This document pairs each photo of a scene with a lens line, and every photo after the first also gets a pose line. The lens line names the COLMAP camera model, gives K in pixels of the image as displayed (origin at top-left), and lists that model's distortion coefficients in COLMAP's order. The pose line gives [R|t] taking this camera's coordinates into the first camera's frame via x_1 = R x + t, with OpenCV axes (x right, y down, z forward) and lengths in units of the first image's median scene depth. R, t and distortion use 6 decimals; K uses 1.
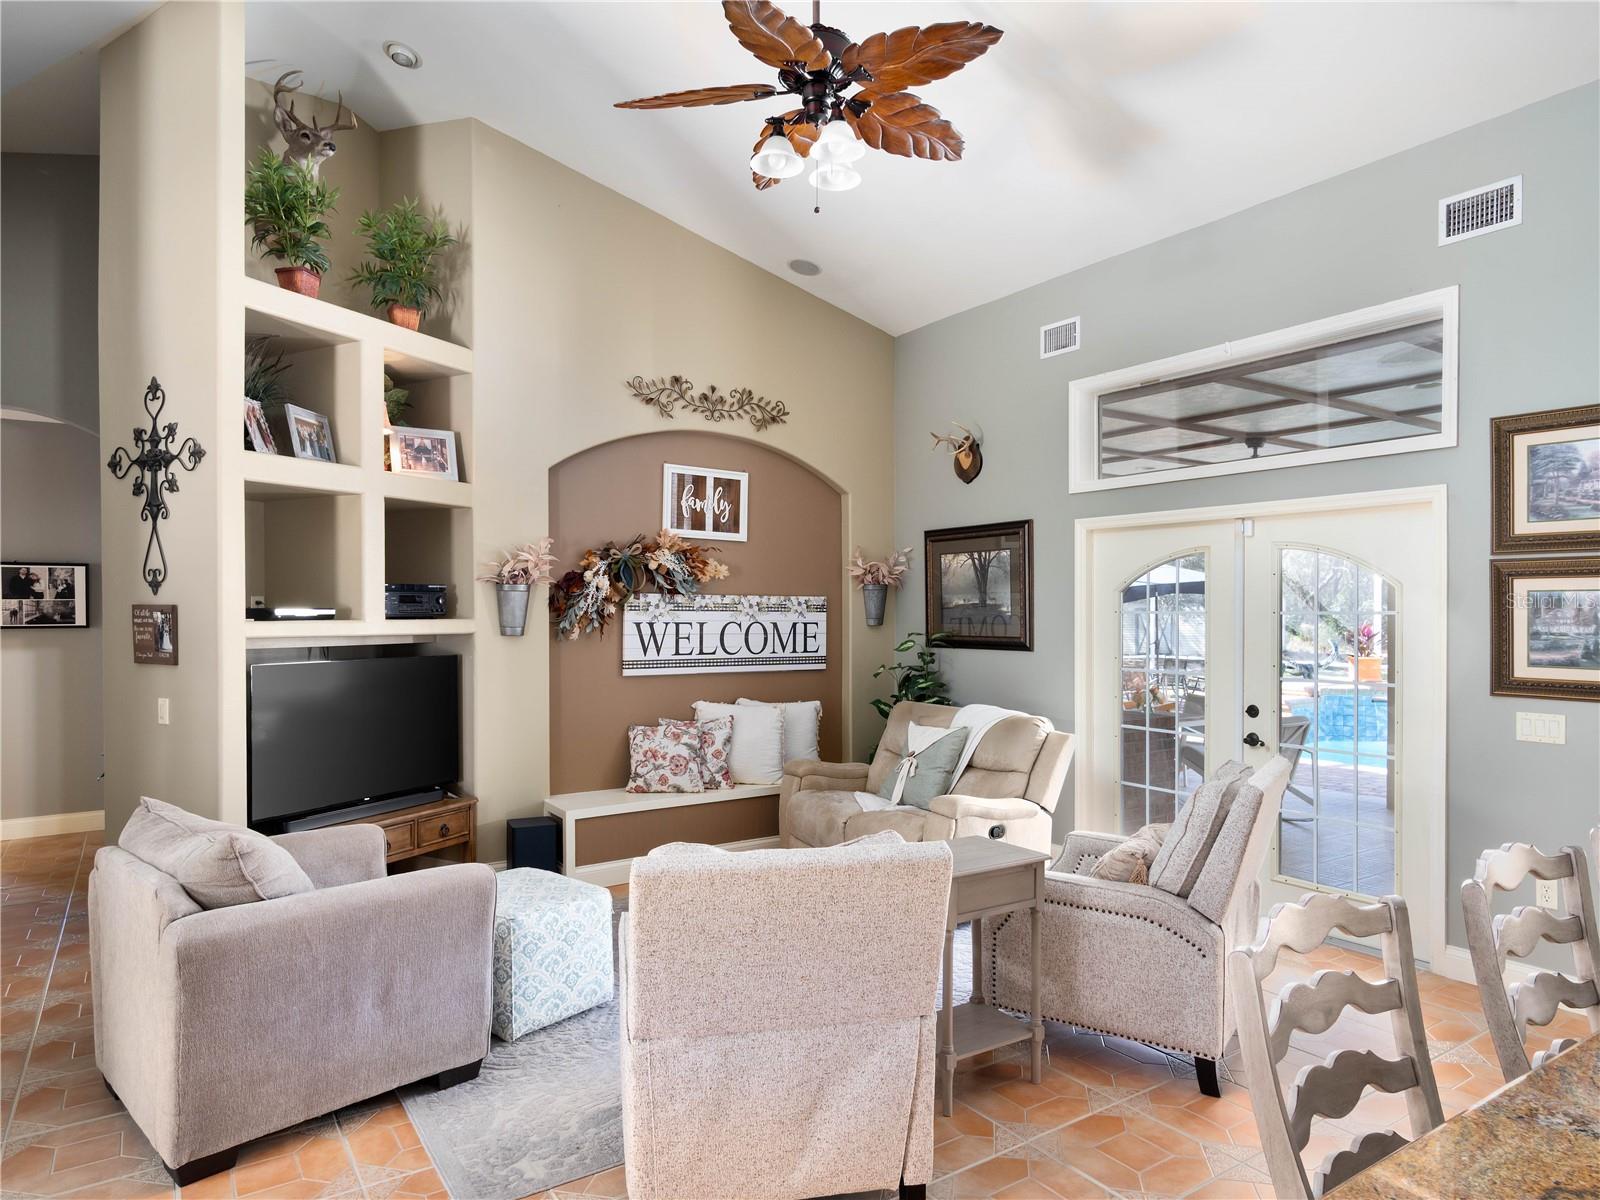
lens RADIAL K [[976.3, 0, 800.0], [0, 976.3, 600.0], [0, 0, 1]] dist [0.002793, -0.000042]
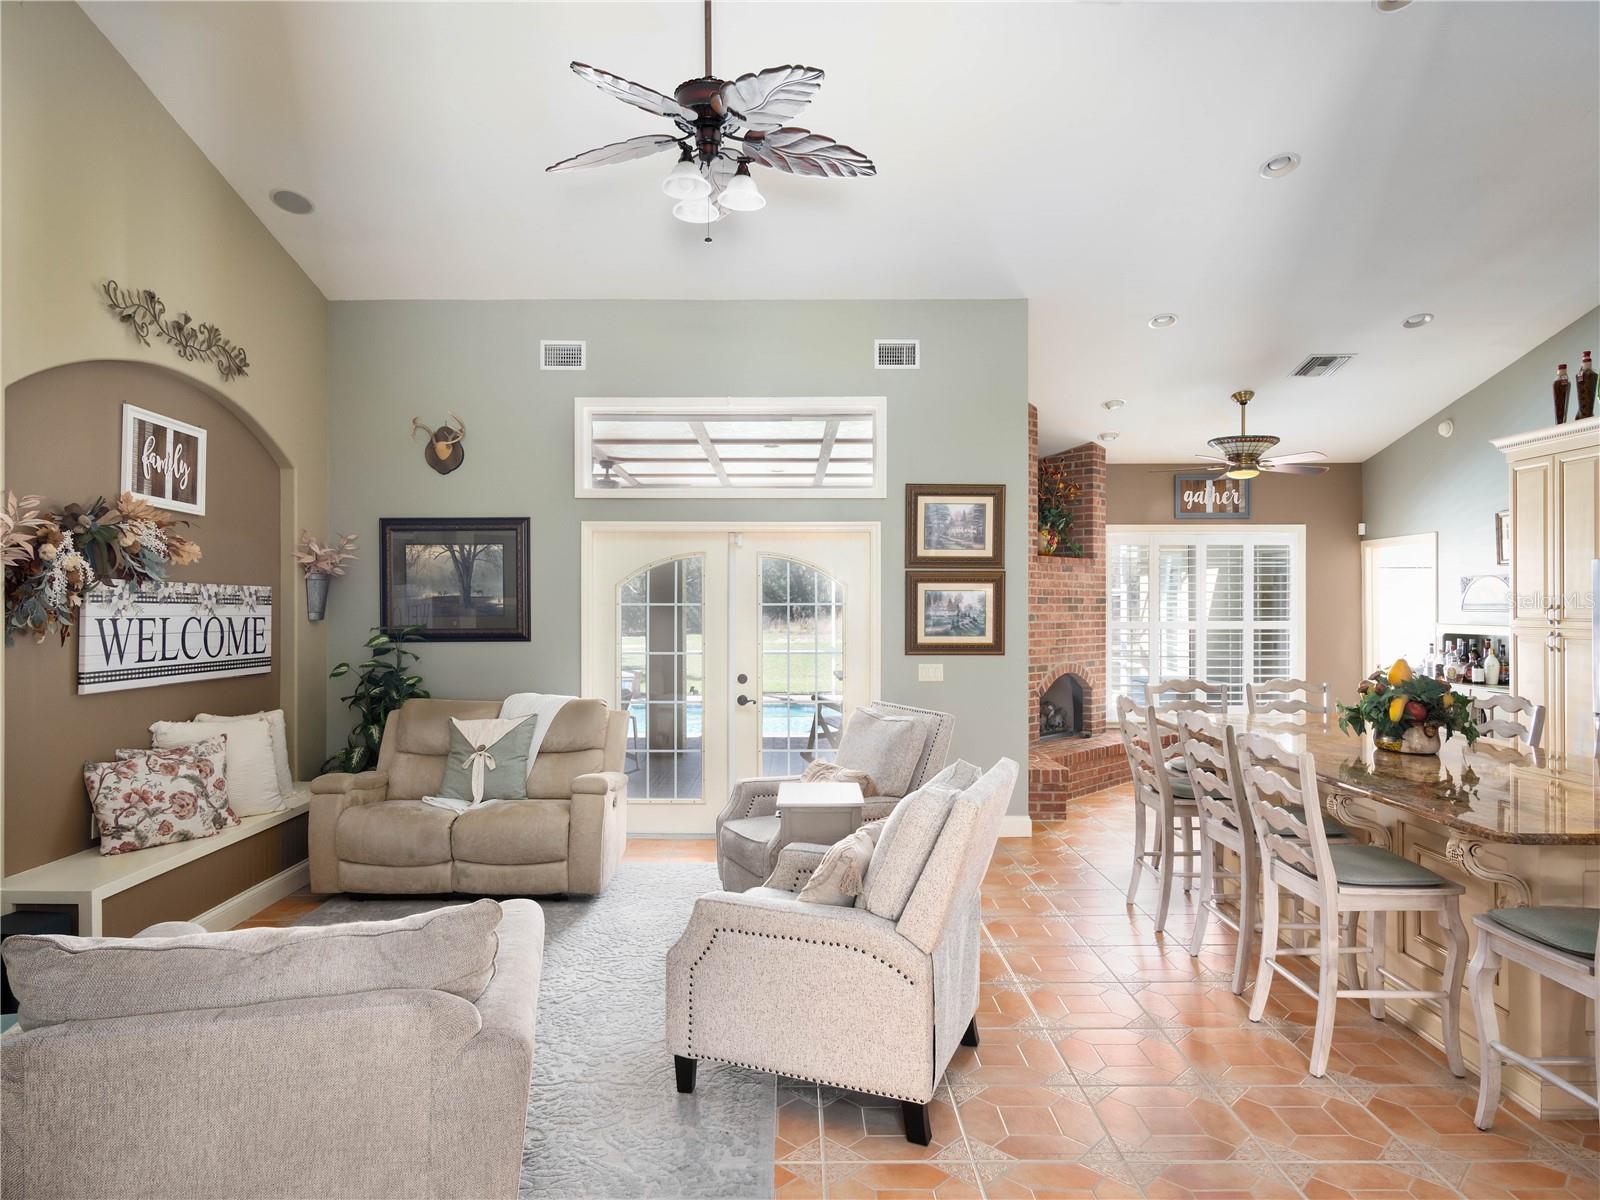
lens RADIAL K [[962.2, 0, 797.8], [0, 962.2, 576.4], [0, 0, 1]] dist [0.001476, 0.000108]
pose [[0.551443, 0.024672, 0.833848, -0.461460], [-0.007219, 0.999666, -0.024804, 0.005557], [-0.834181, 0.007658, 0.551437, 0.172916]]
